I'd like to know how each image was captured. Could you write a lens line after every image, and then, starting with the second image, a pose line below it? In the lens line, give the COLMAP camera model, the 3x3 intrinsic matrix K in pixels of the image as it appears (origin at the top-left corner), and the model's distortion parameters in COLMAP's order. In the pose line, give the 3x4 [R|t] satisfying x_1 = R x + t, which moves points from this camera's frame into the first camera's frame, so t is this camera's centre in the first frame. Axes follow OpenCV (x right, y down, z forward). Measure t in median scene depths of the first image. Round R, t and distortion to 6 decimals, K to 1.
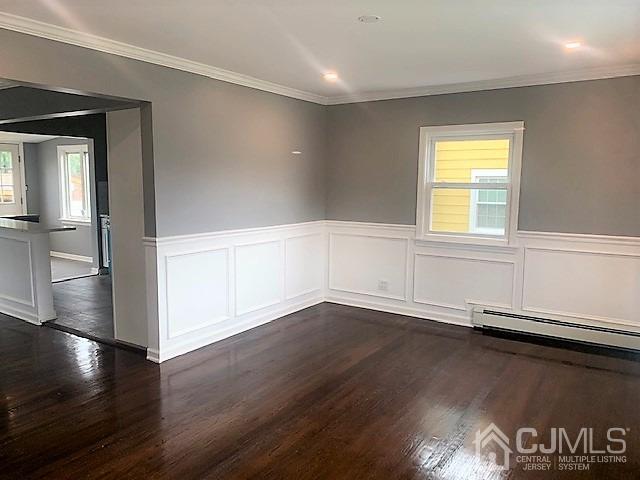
lens RADIAL K [[490.0, 0, 317.0], [0, 490.0, 237.9], [0, 0, 1]] dist [0.066680, -0.101910]
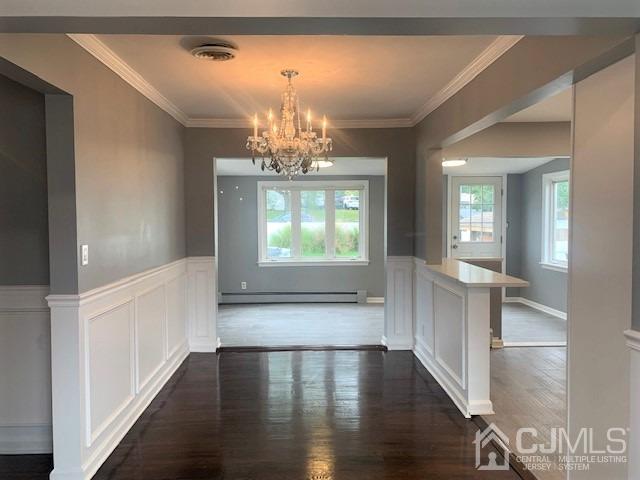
lens RADIAL K [[490.0, 0, 317.0], [0, 490.0, 237.9], [0, 0, 1]] dist [0.066680, -0.101910]
pose [[0.579819, 0.025716, -0.814339, -0.142467], [-0.088214, 0.995607, -0.031370, -0.045041], [0.809956, 0.090025, 0.579540, 0.477359]]
